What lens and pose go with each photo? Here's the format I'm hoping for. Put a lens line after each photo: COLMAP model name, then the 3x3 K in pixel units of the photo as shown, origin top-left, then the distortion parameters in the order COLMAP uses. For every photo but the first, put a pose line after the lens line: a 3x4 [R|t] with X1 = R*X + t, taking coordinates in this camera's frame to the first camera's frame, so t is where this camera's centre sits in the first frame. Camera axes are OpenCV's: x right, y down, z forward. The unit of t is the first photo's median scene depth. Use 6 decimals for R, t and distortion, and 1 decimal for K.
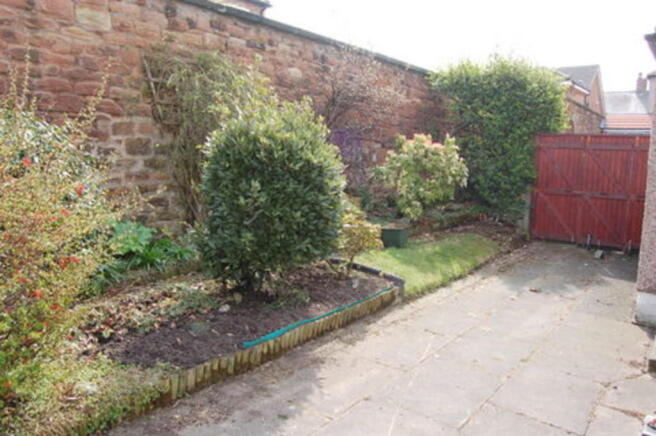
lens RADIAL K [[521.1, 0, 328.1], [0, 521.1, 217.3], [0, 0, 1]] dist [-0.009847, -0.000476]
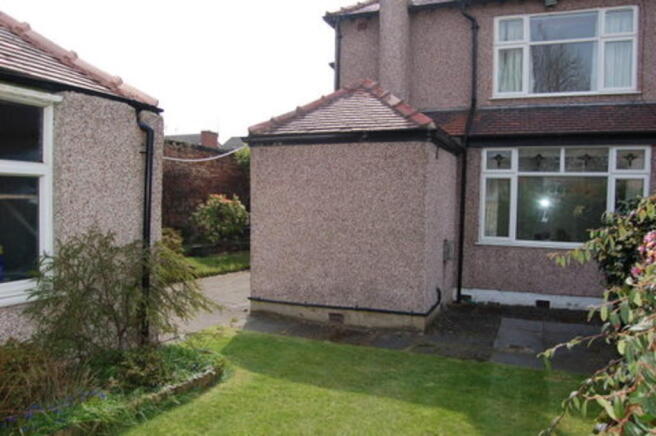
lens RADIAL K [[521.1, 0, 328.0], [0, 521.1, 221.6], [0, 0, 1]] dist [-0.009847, -0.000476]
pose [[0.970968, -0.011909, 0.238911, 0.117497], [0.032531, 0.996055, -0.082563, 0.088844], [-0.236985, 0.087938, 0.967525, -0.787000]]
